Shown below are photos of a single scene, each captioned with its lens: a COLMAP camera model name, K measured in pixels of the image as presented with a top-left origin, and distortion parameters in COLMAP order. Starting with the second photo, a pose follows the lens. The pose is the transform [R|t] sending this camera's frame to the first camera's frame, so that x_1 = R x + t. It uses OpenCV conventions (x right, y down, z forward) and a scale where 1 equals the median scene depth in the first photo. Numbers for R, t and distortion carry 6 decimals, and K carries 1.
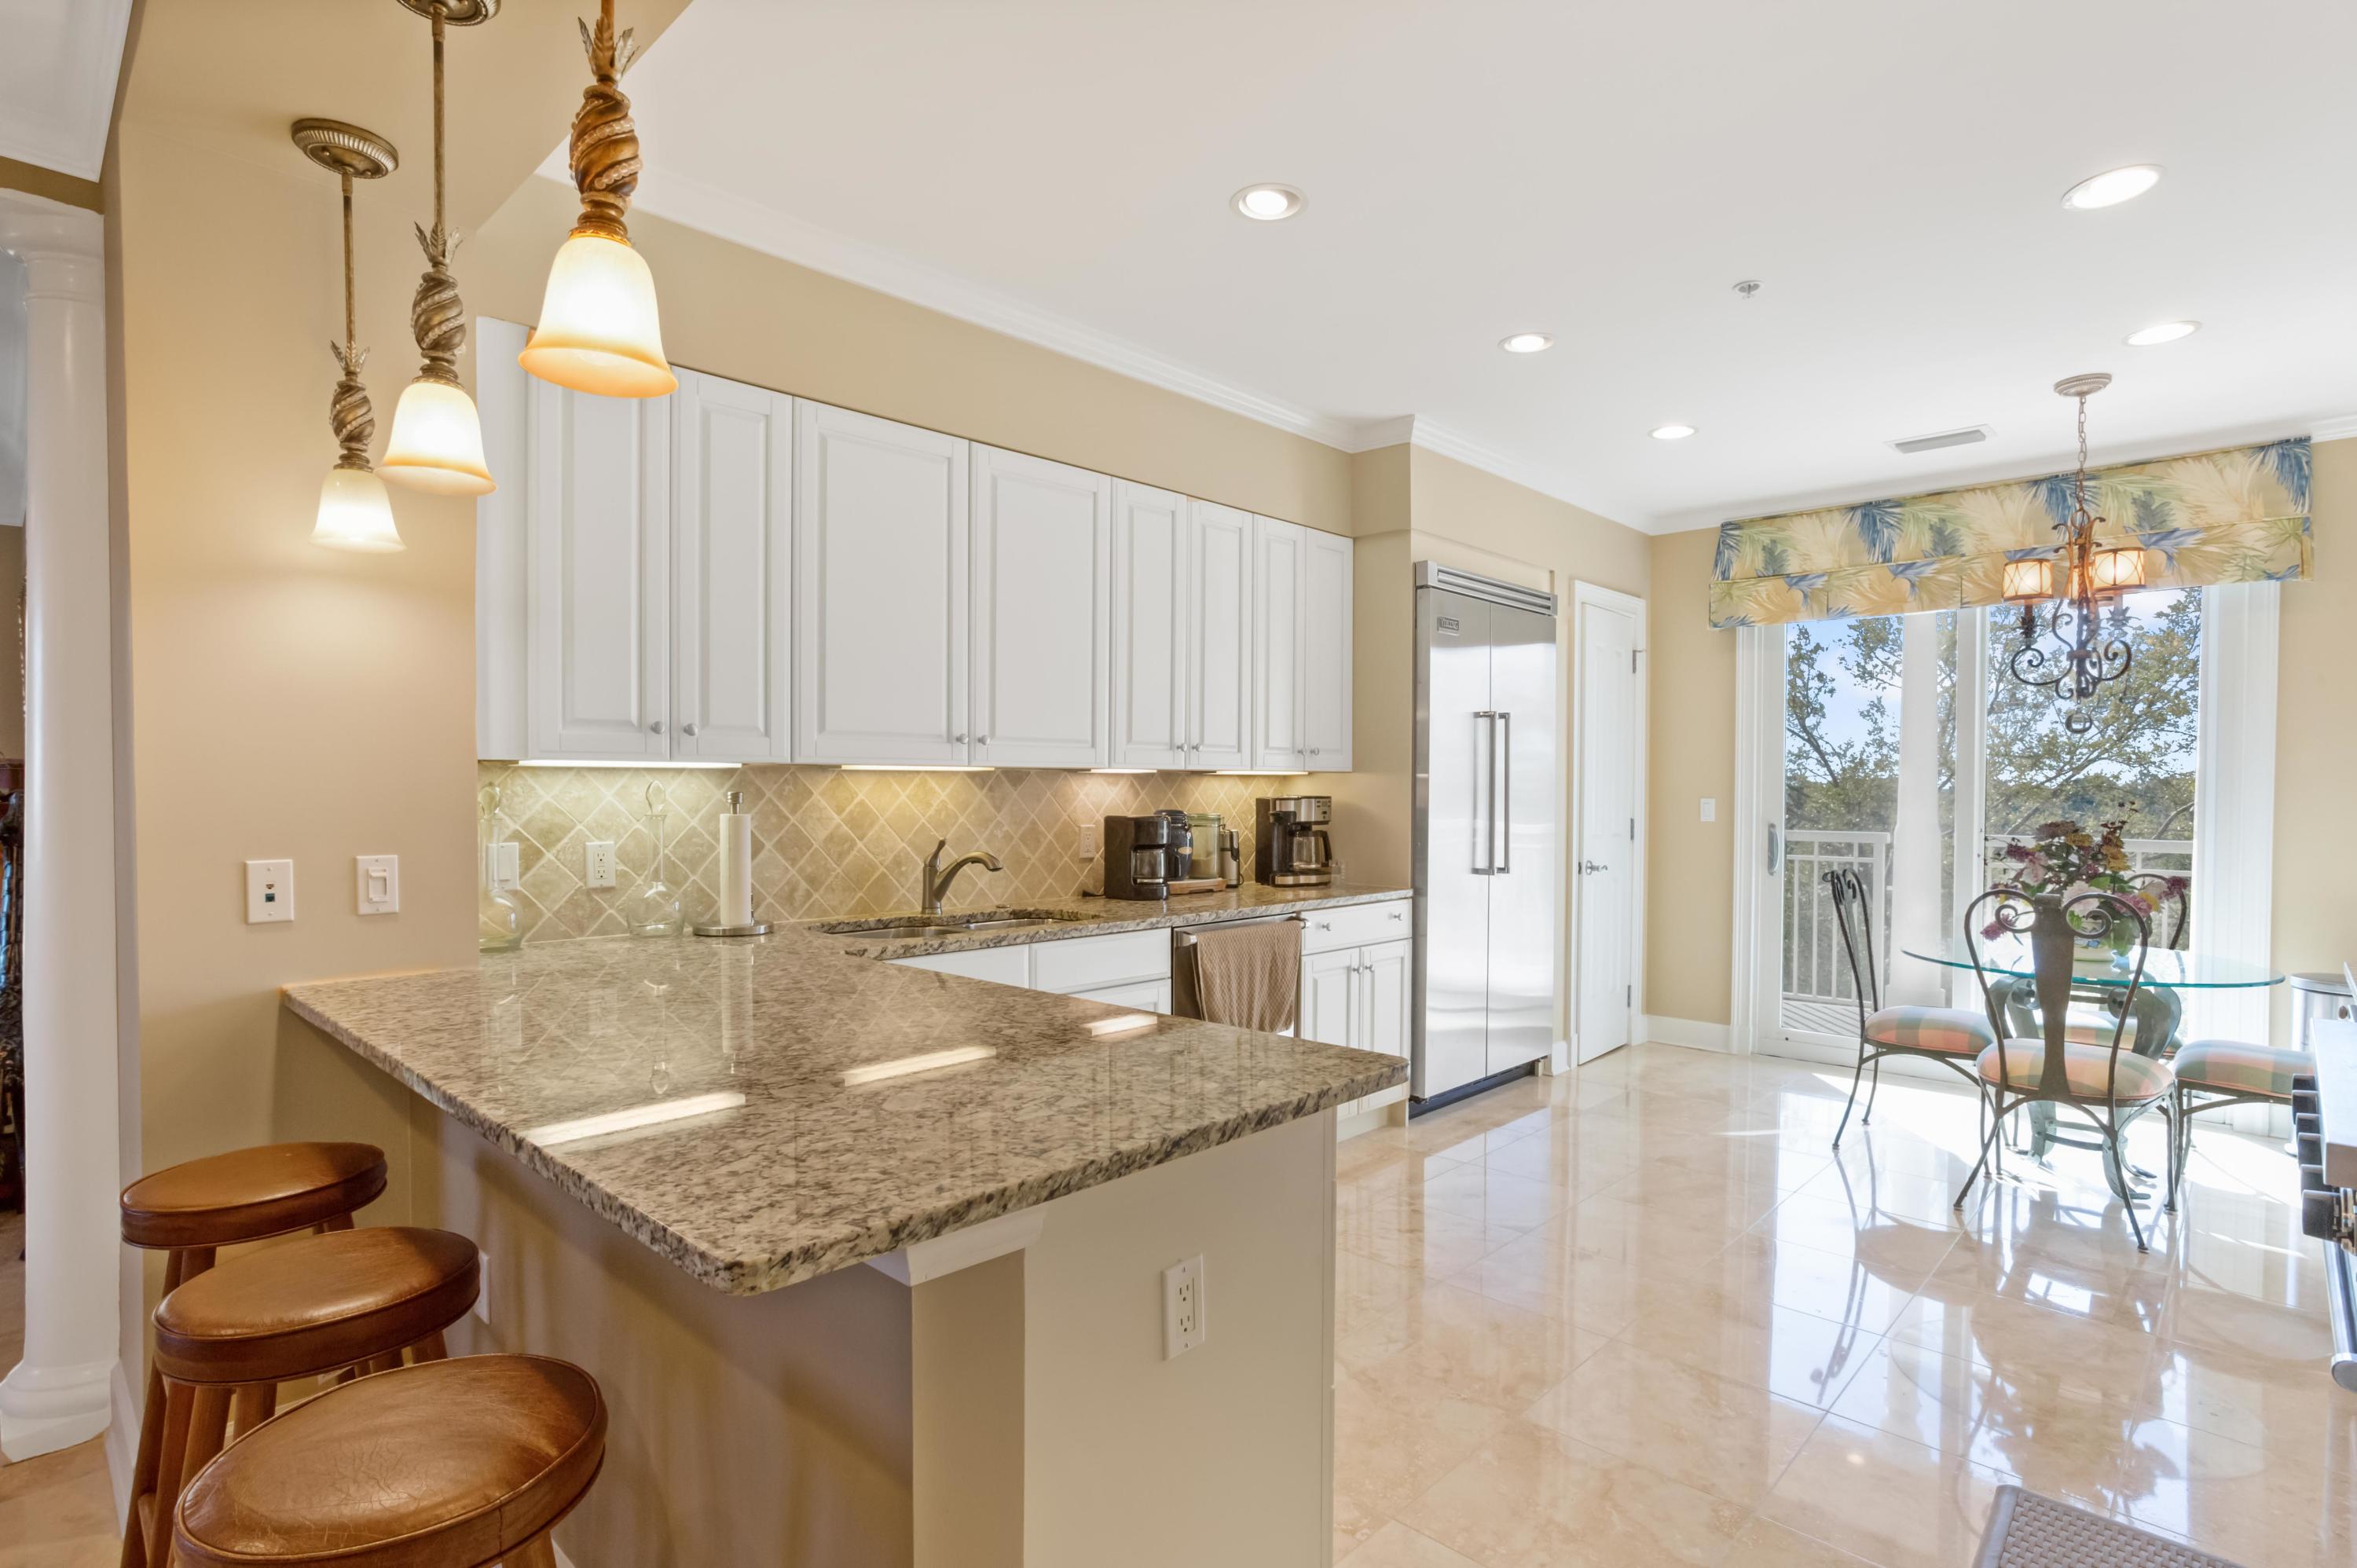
lens RADIAL K [[1131.3, 0, 1195.8], [0, 1131.3, 799.2], [0, 0, 1]] dist [-0.004323, 0.001368]
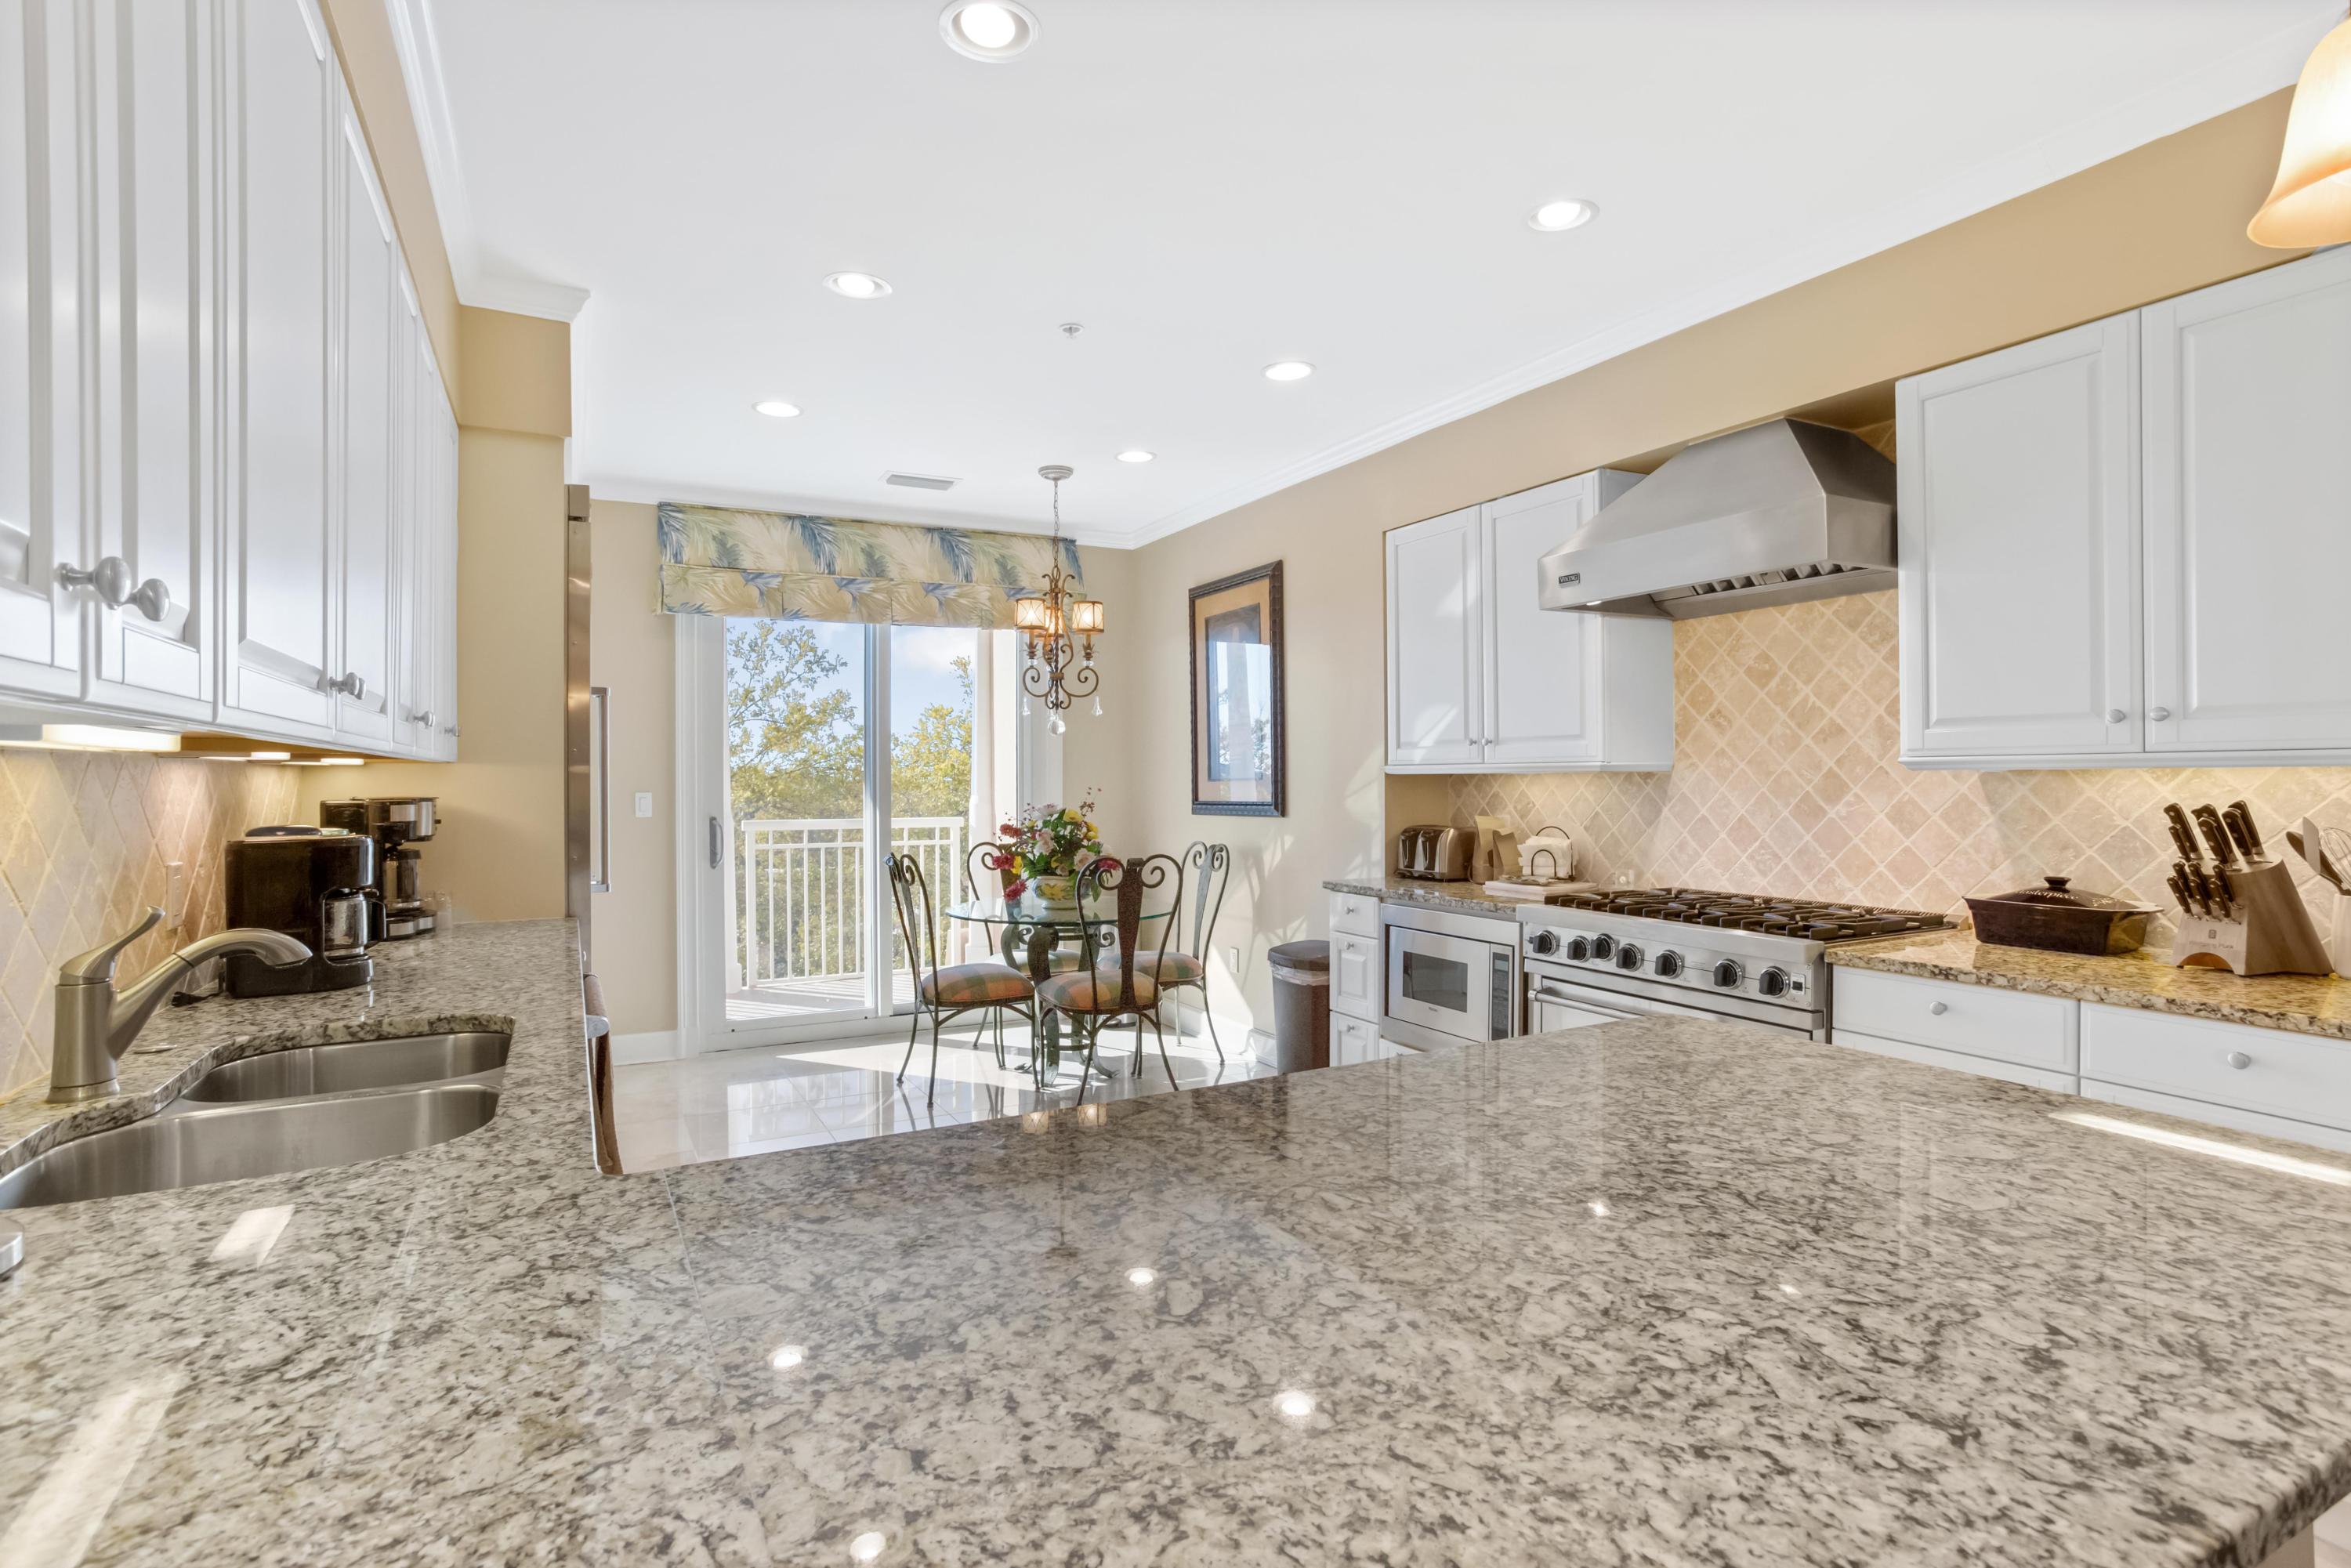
lens RADIAL K [[1128.5, 0, 1180.1], [0, 1128.5, 765.0], [0, 0, 1]] dist [-0.004323, 0.001368]
pose [[0.359838, 0.002921, 0.933010, -0.320446], [0.020210, 0.999736, -0.010924, -0.005275], [-0.932796, 0.022787, 0.359684, 0.319587]]
